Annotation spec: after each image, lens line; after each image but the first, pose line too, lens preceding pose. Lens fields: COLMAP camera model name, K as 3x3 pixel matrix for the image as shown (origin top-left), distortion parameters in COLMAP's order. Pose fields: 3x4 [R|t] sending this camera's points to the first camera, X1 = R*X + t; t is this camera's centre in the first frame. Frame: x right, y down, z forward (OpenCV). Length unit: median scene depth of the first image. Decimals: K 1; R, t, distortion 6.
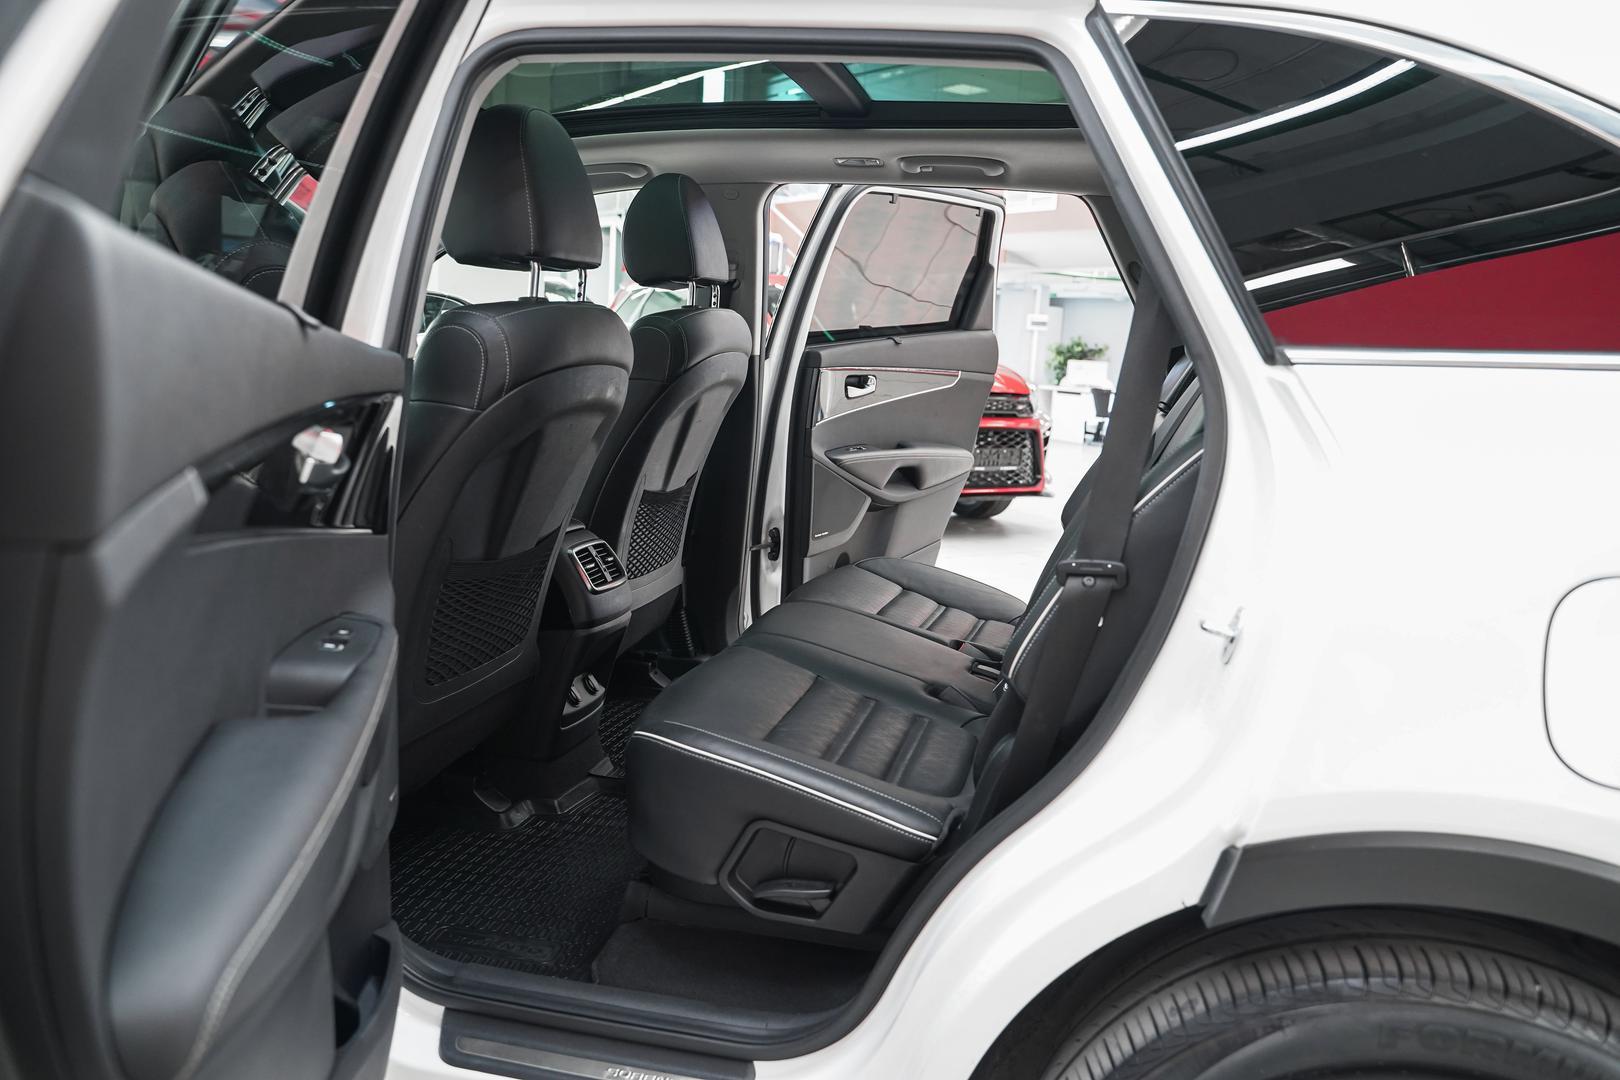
lens RADIAL K [[1295.9, 0, 810.0], [0, 1295.9, 540.0], [0, 0, 1]] dist [-0.008563, -0.005769]
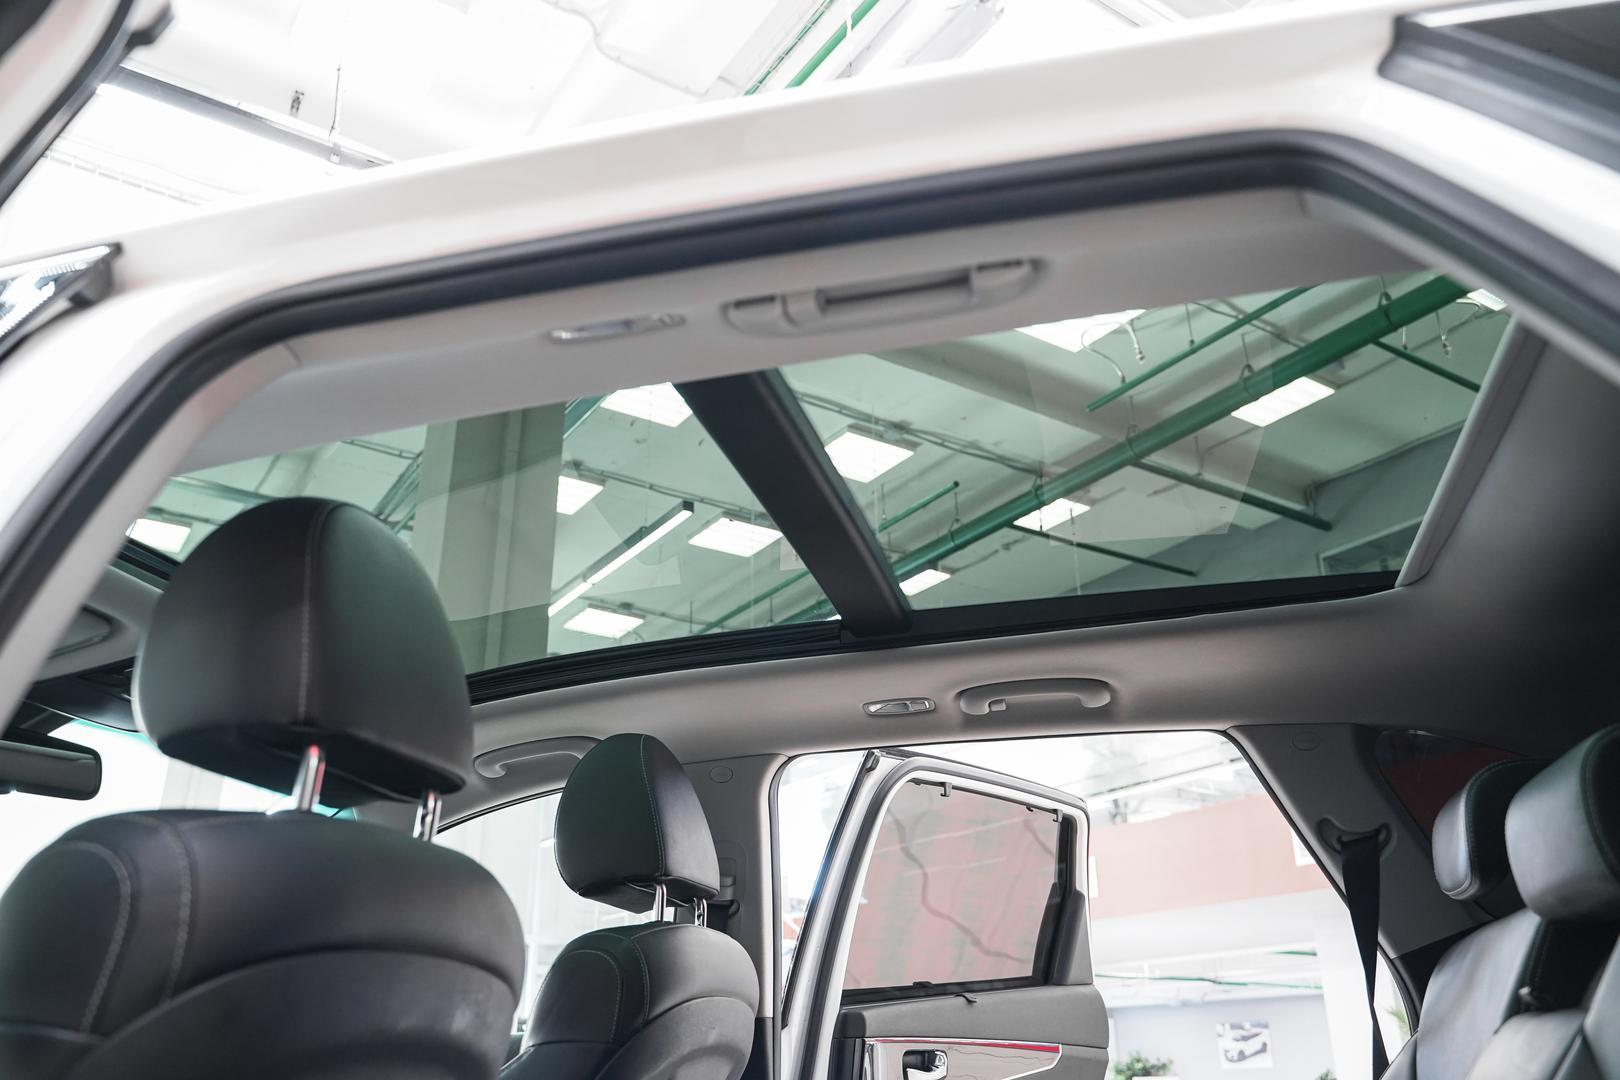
lens RADIAL K [[1295.9, 0, 810.0], [0, 1295.9, 540.0], [0, 0, 1]] dist [-0.008563, -0.005769]
pose [[0.997827, -0.065547, 0.006723, -0.008183], [0.059292, 0.848710, -0.525525, -0.001658], [0.028741, 0.524781, 0.850752, 0.301892]]
